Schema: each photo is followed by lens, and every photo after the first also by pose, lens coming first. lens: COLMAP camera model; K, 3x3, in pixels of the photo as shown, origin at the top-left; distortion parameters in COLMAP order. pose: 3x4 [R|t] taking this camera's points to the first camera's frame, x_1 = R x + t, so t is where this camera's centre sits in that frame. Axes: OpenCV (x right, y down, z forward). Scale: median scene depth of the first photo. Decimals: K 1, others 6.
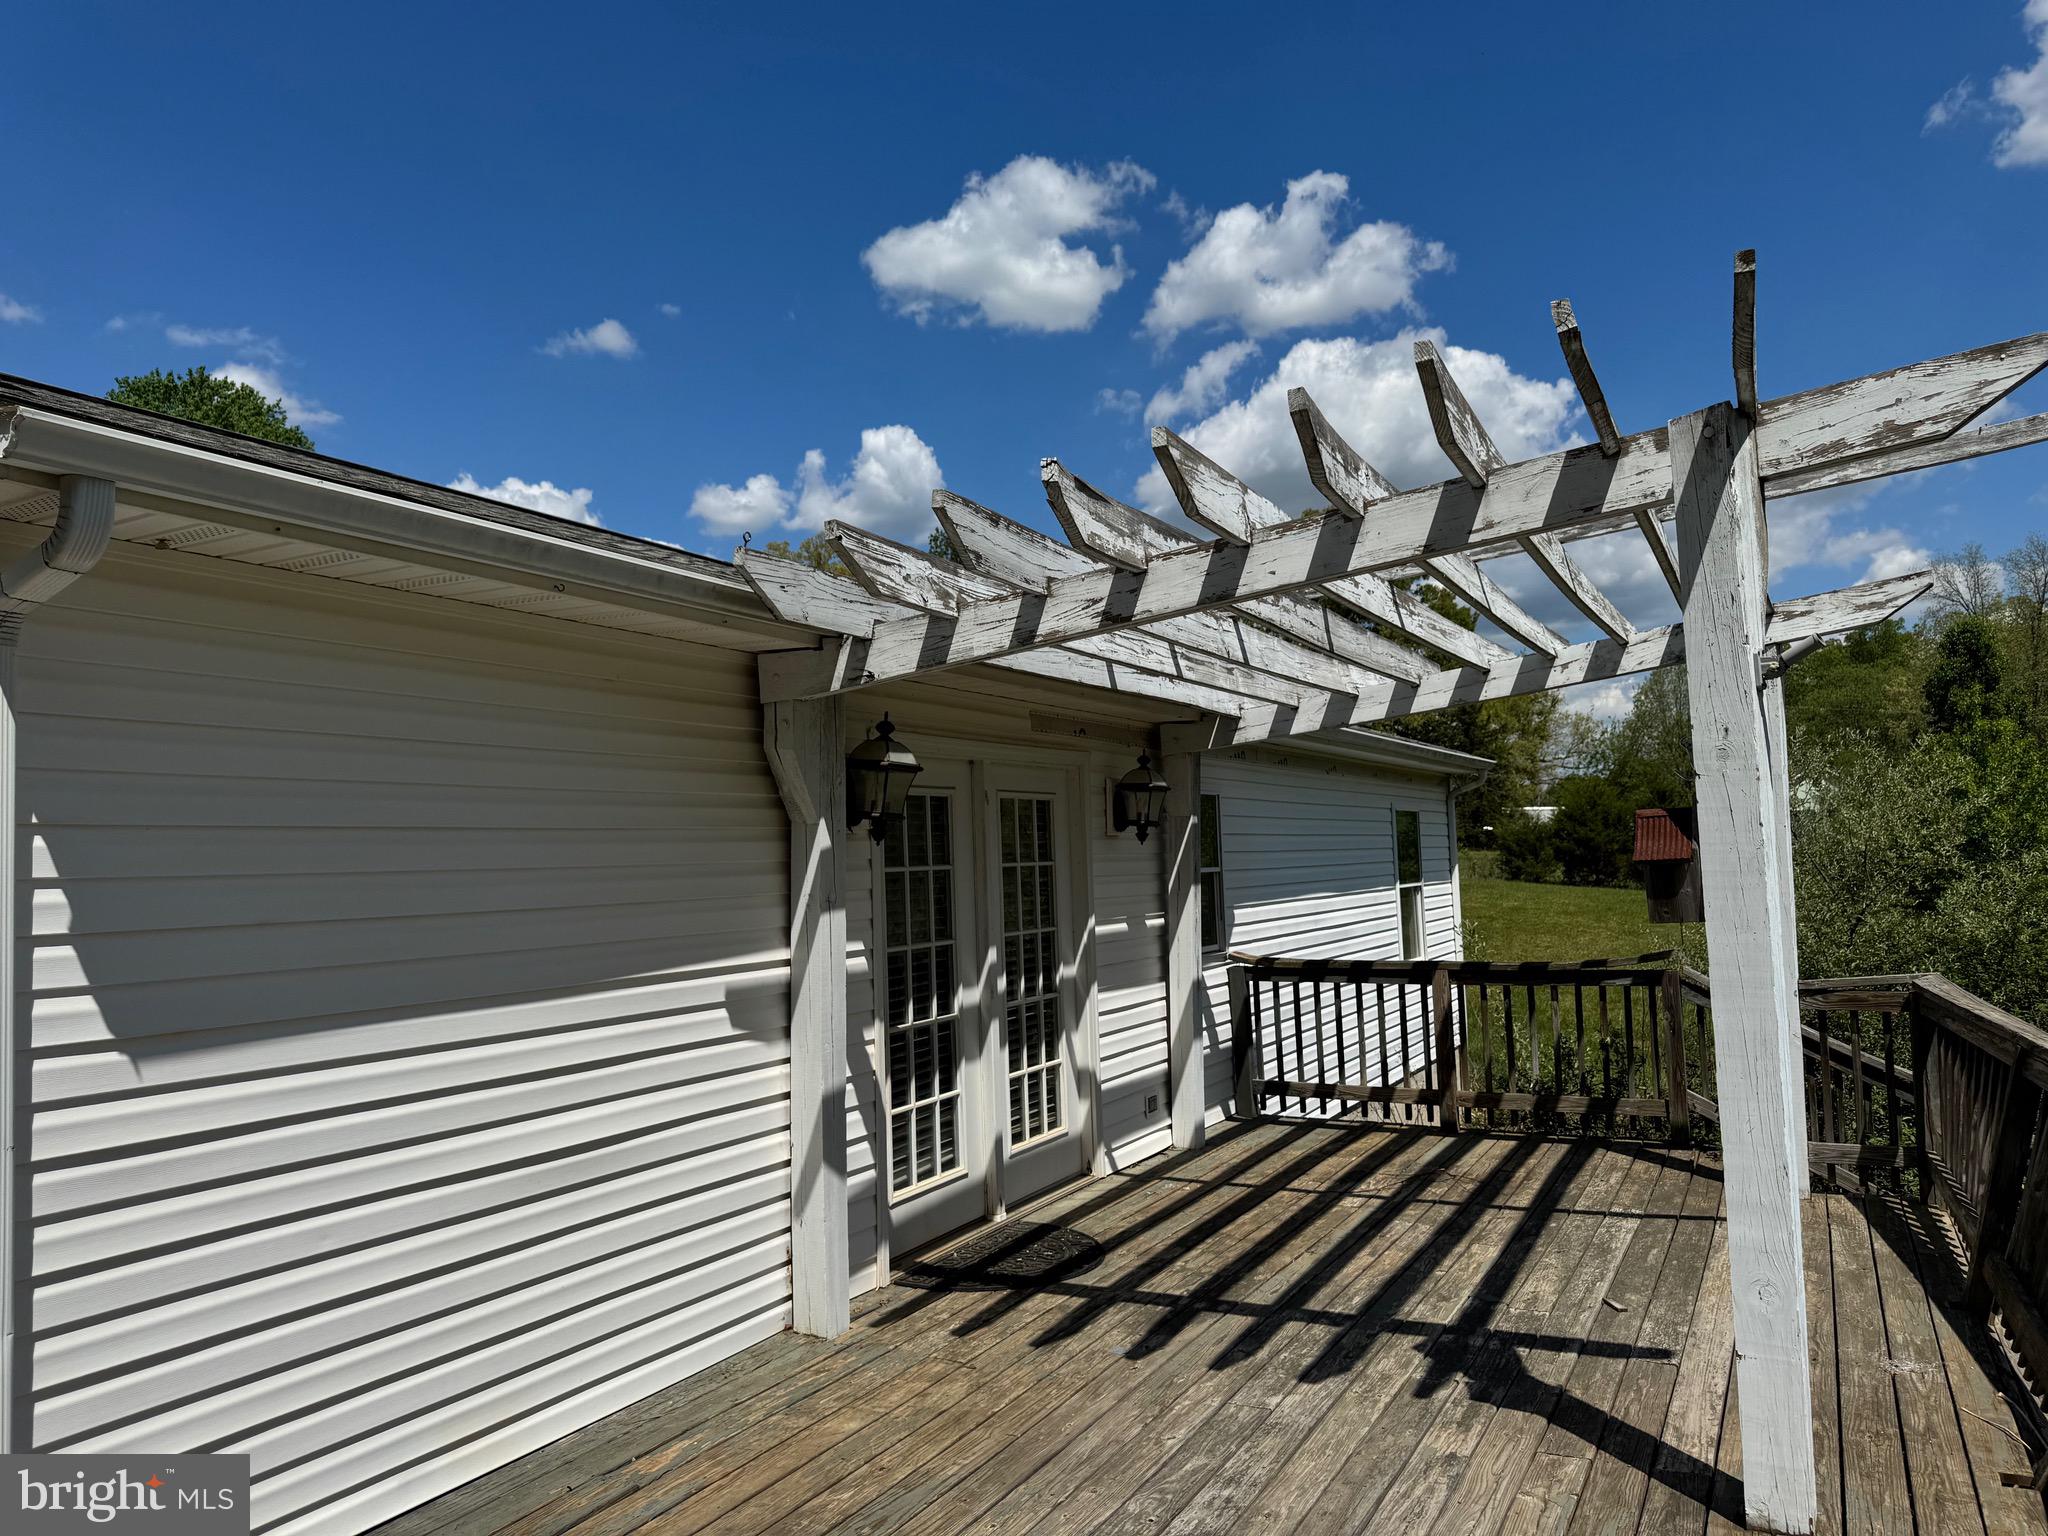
lens RADIAL K [[1468.1, 0, 1023.2], [0, 1468.1, 769.2], [0, 0, 1]] dist [0.064453, -0.070909]
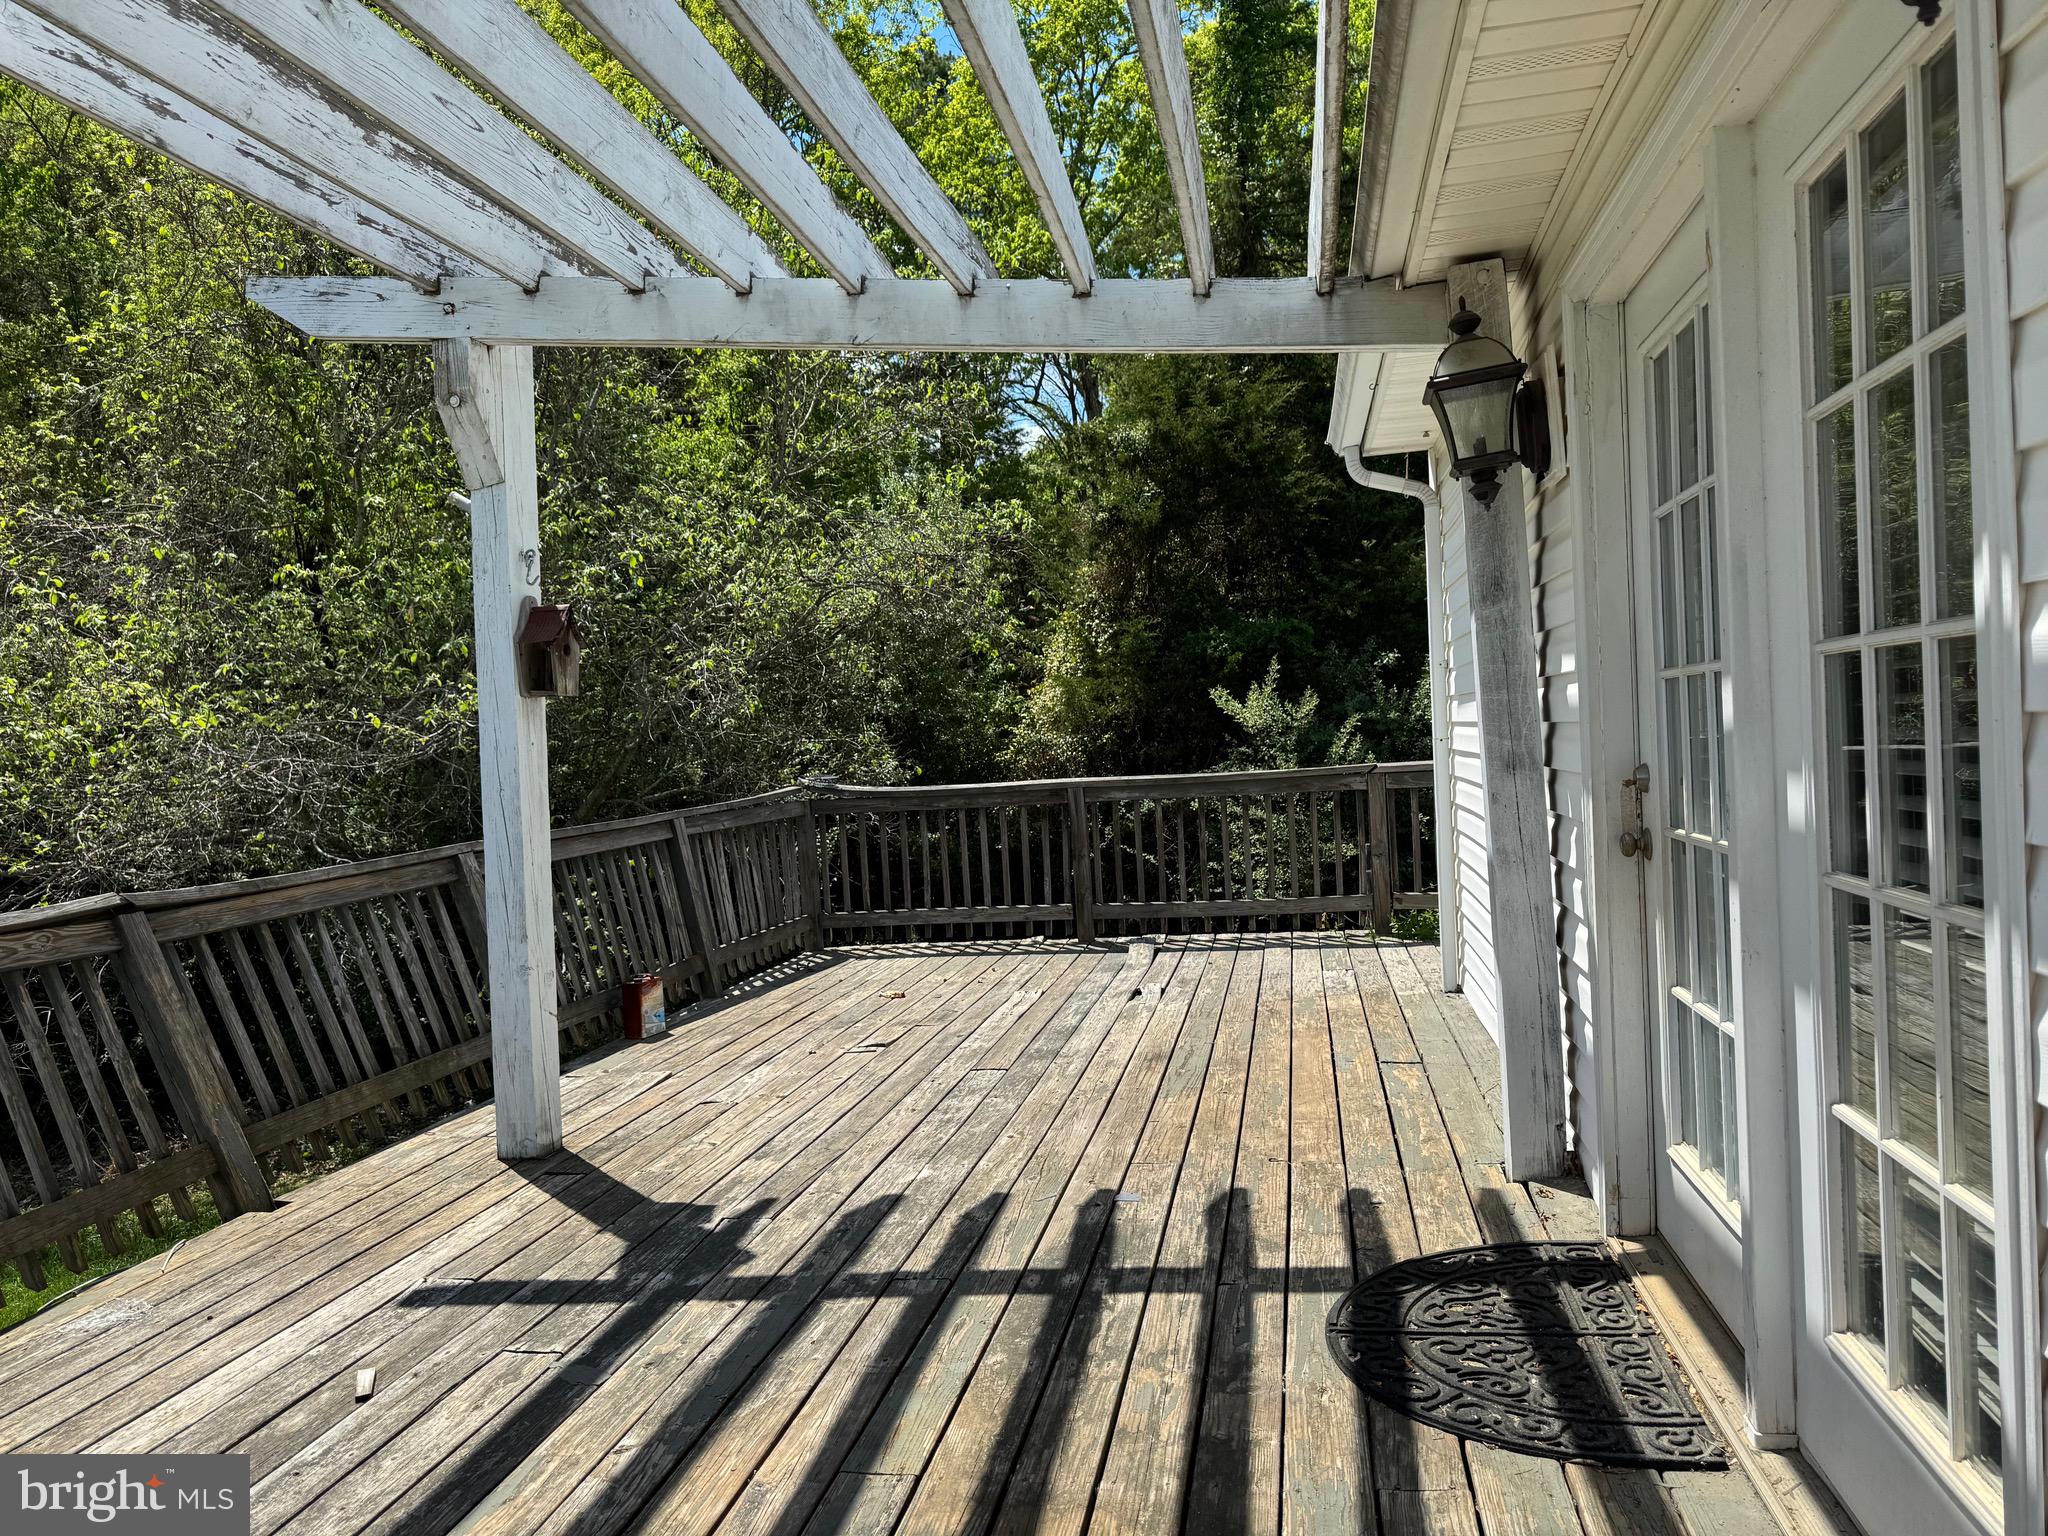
lens RADIAL K [[1468.1, 0, 1028.2], [0, 1468.1, 767.0], [0, 0, 1]] dist [0.064453, -0.070909]
pose [[-0.948927, 0.088558, -0.302813, 0.319983], [0.101117, 0.994534, -0.026019, 0.172790], [0.298854, -0.055309, -0.952695, 1.675808]]
